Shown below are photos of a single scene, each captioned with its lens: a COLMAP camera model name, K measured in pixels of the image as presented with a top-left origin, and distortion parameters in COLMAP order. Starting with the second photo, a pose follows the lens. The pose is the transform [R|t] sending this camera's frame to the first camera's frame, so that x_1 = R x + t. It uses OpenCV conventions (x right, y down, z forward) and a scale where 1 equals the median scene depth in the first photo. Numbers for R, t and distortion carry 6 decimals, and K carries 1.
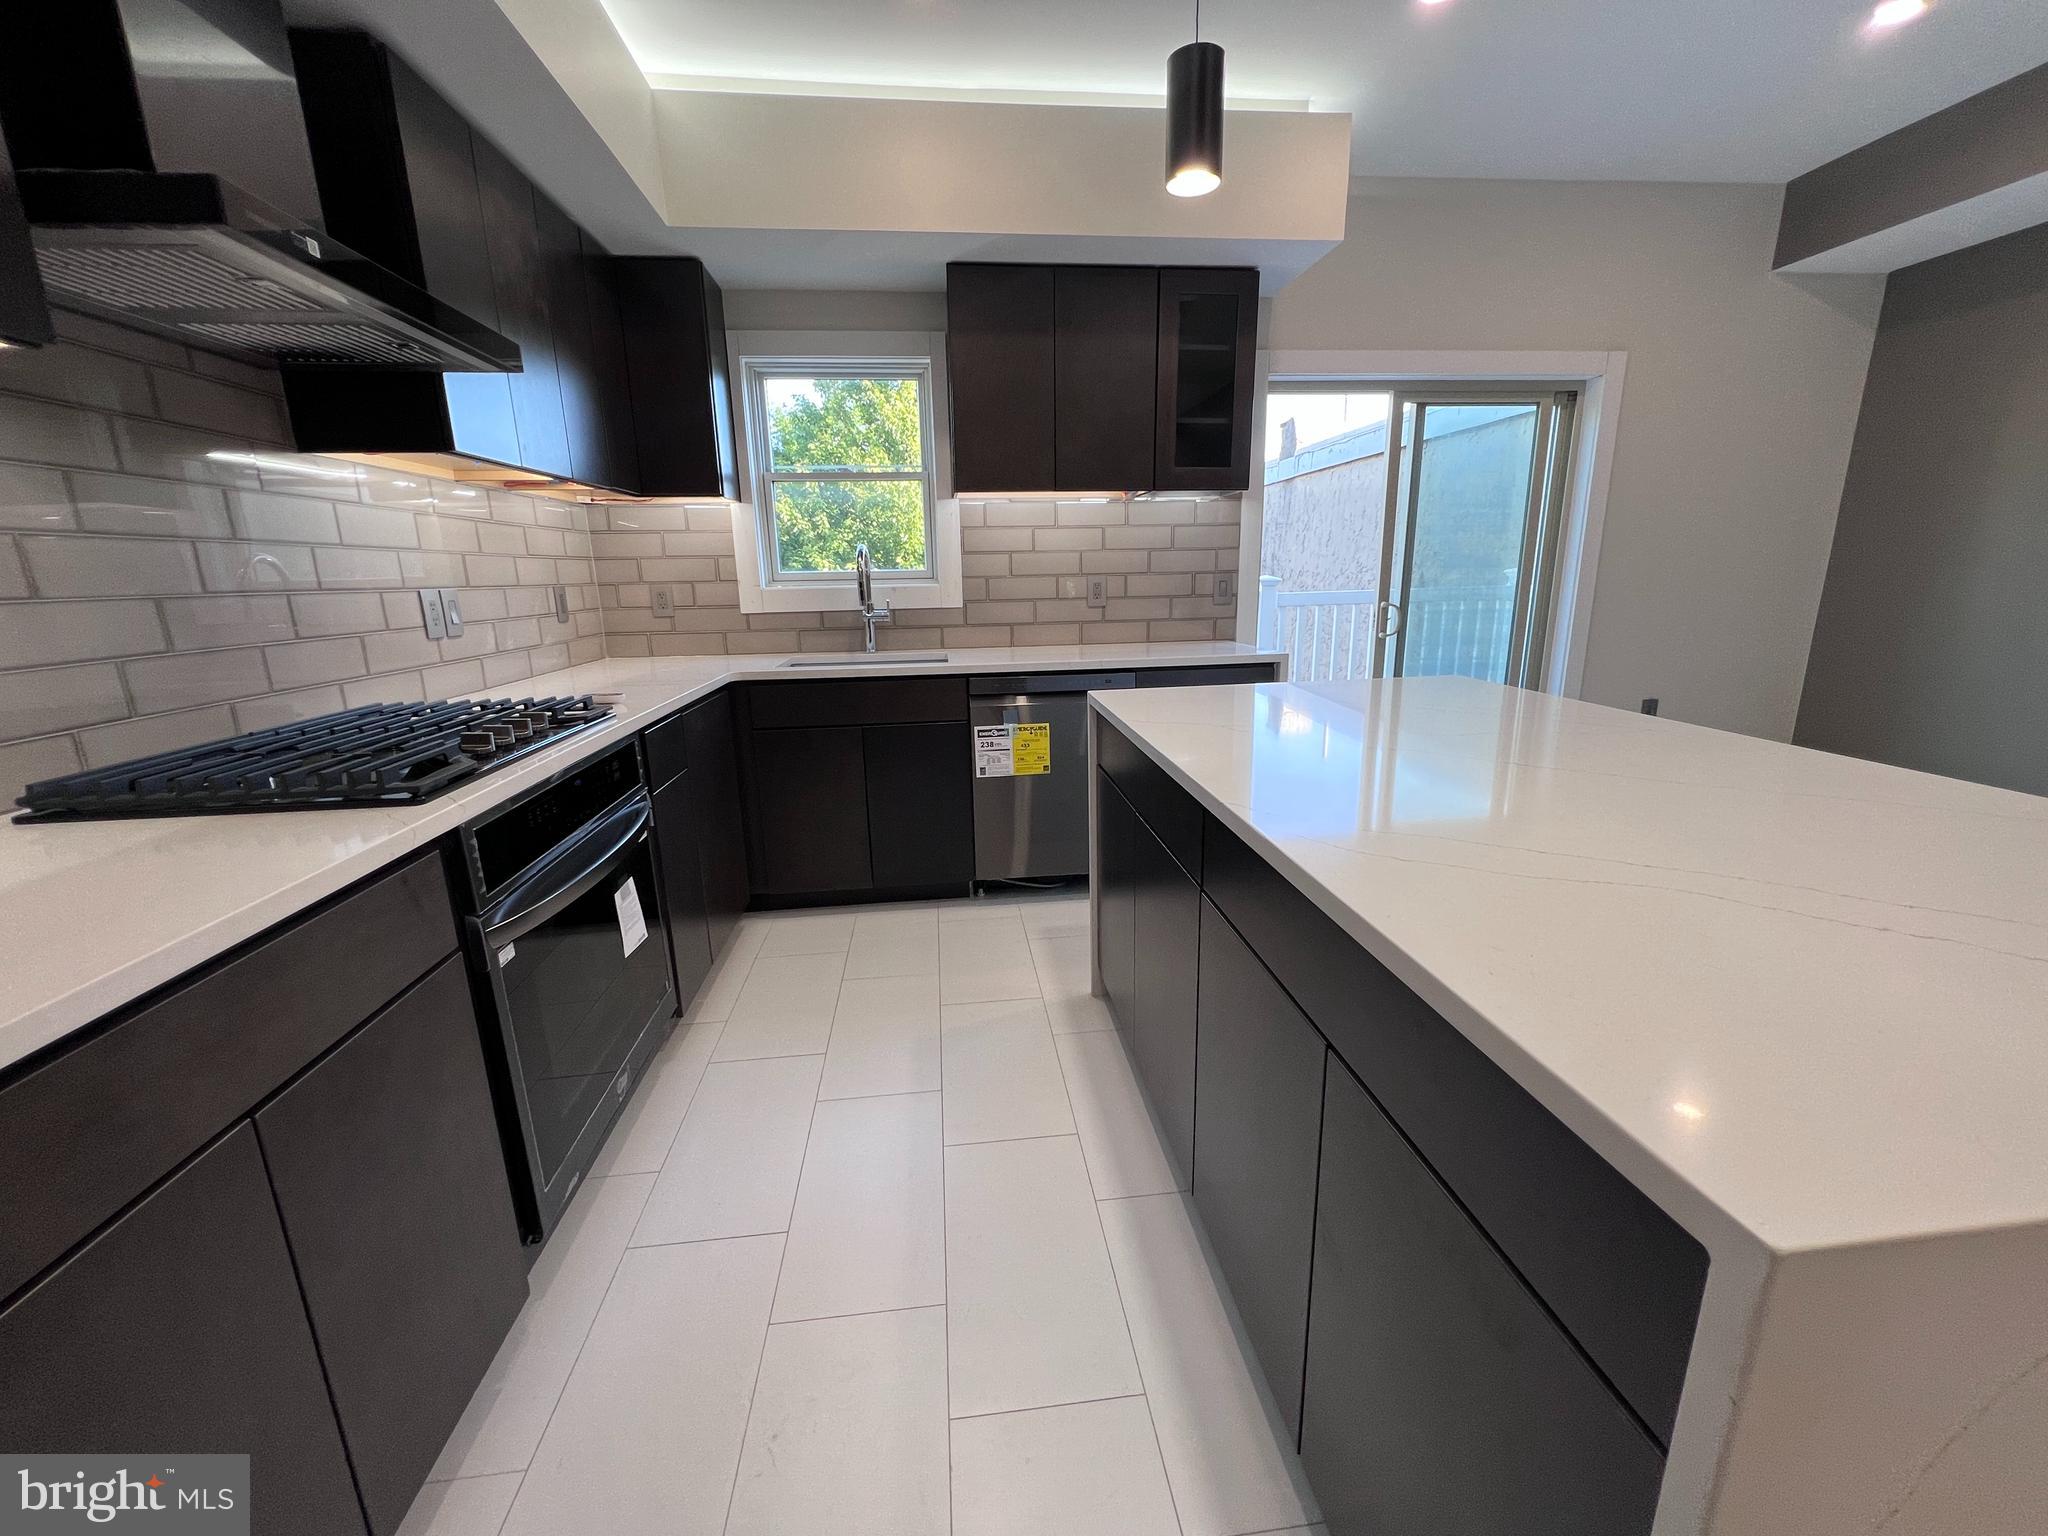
lens RADIAL K [[820.6, 0, 1029.8], [0, 820.6, 771.0], [0, 0, 1]] dist [-0.005077, 0.000206]
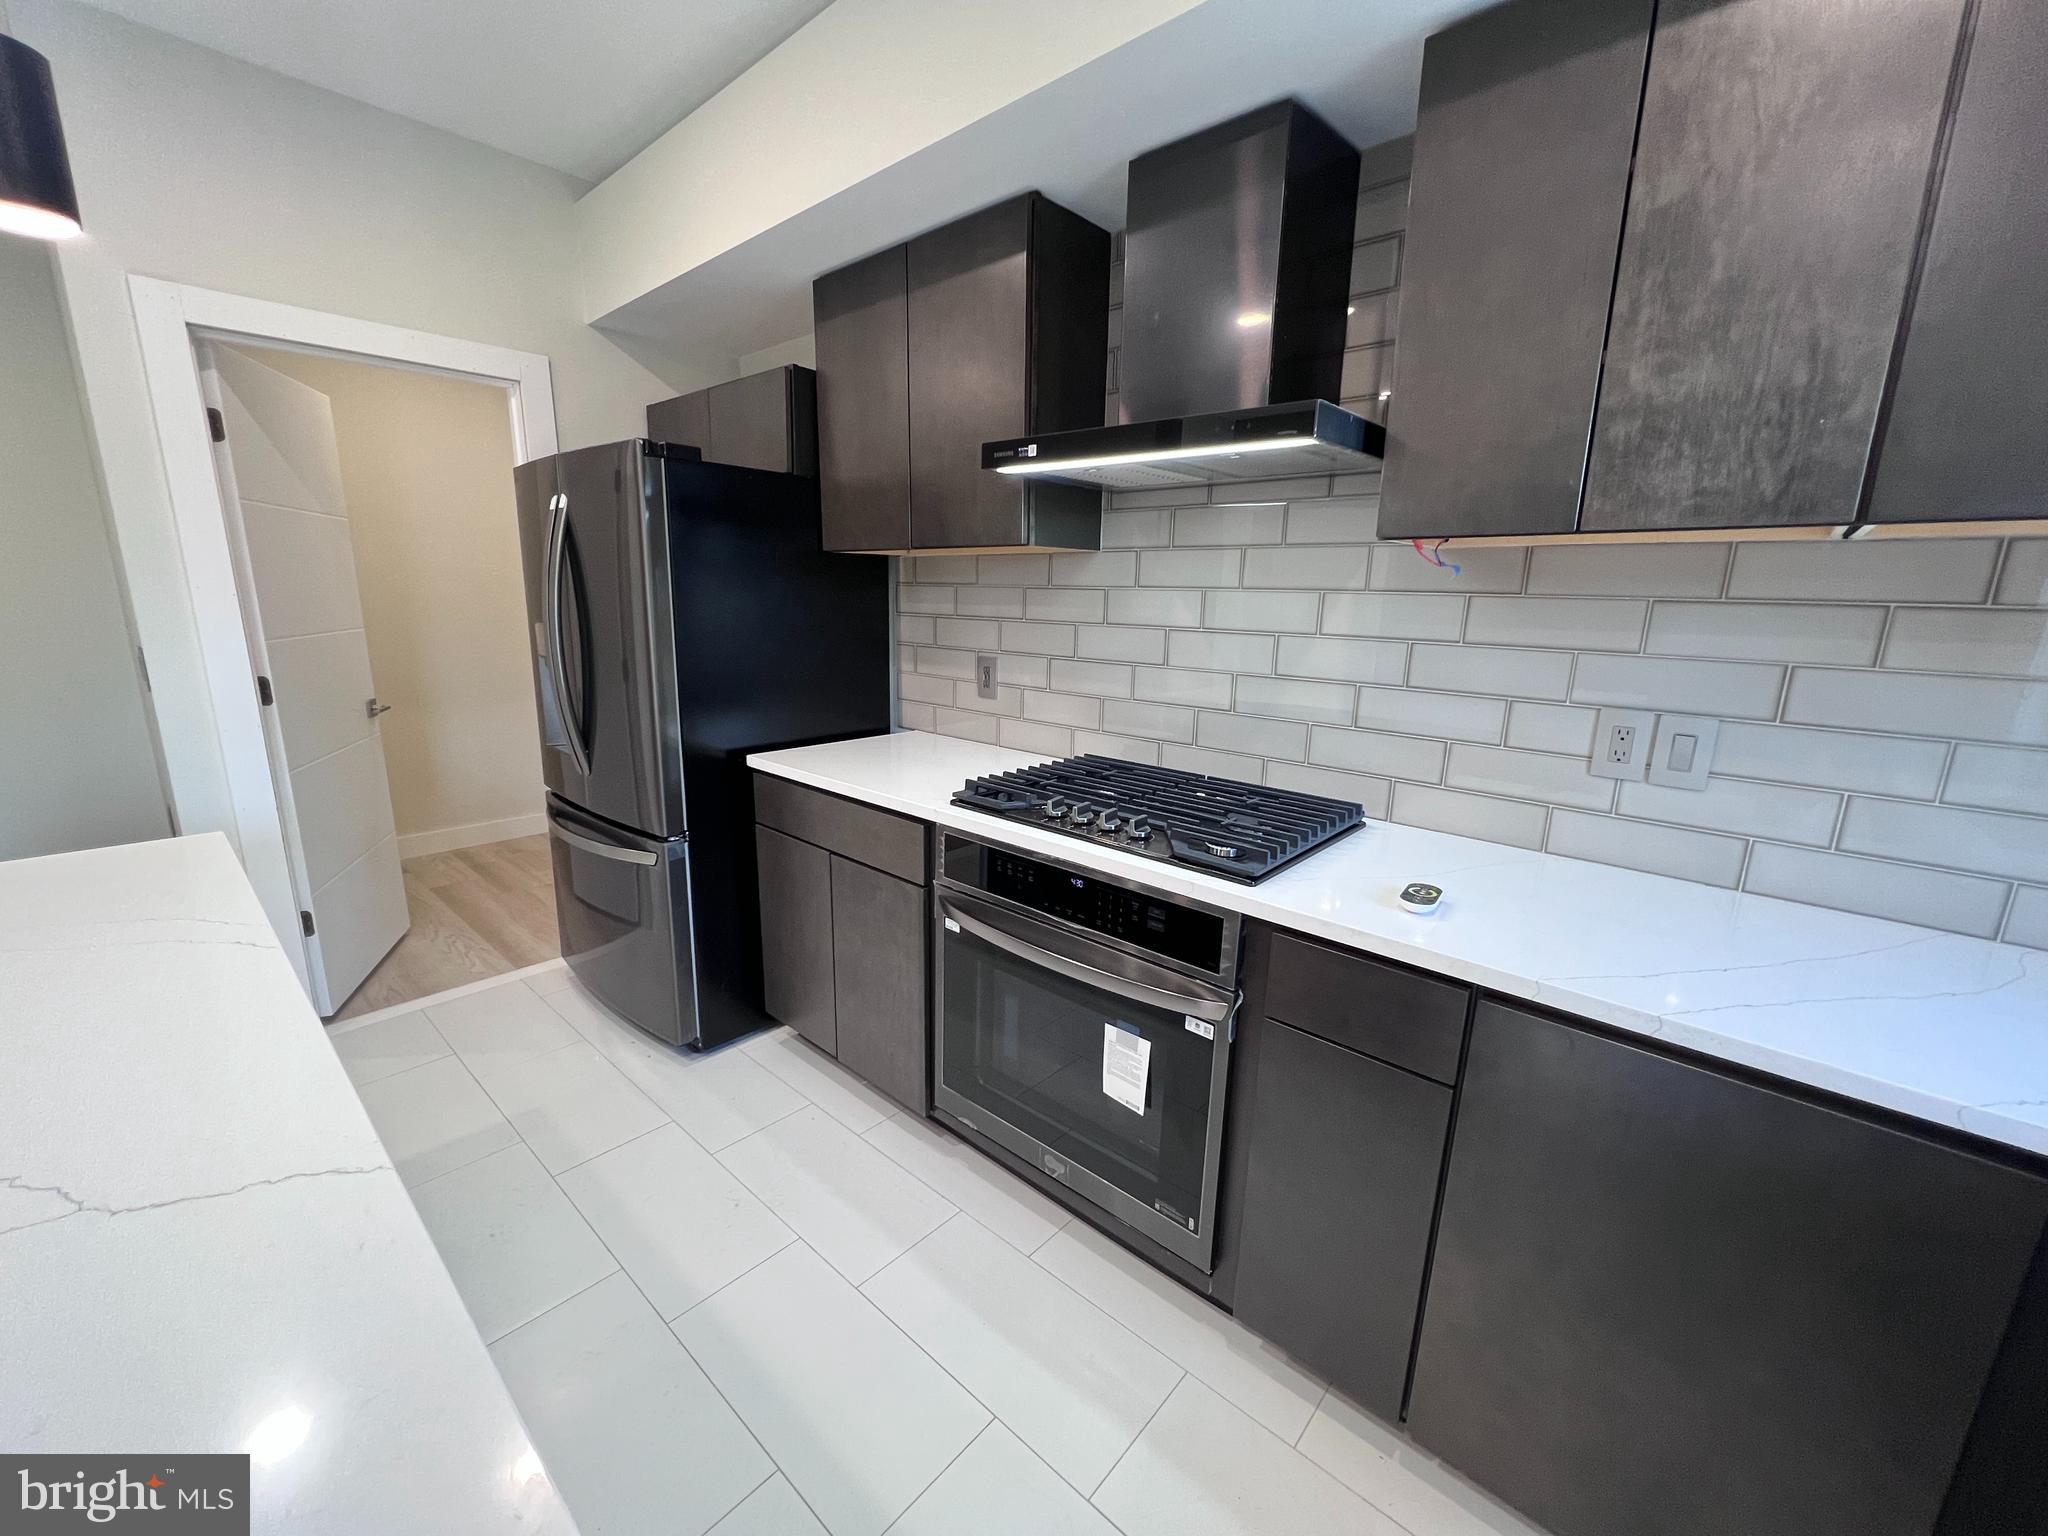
lens RADIAL K [[820.6, 0, 1025.9], [0, 820.6, 774.4], [0, 0, 1]] dist [-0.005077, 0.000206]
pose [[-0.750071, 0.151989, -0.643656, 0.068842], [-0.160634, 0.902223, 0.400238, -0.275755], [0.641553, 0.403600, -0.652317, 0.861176]]
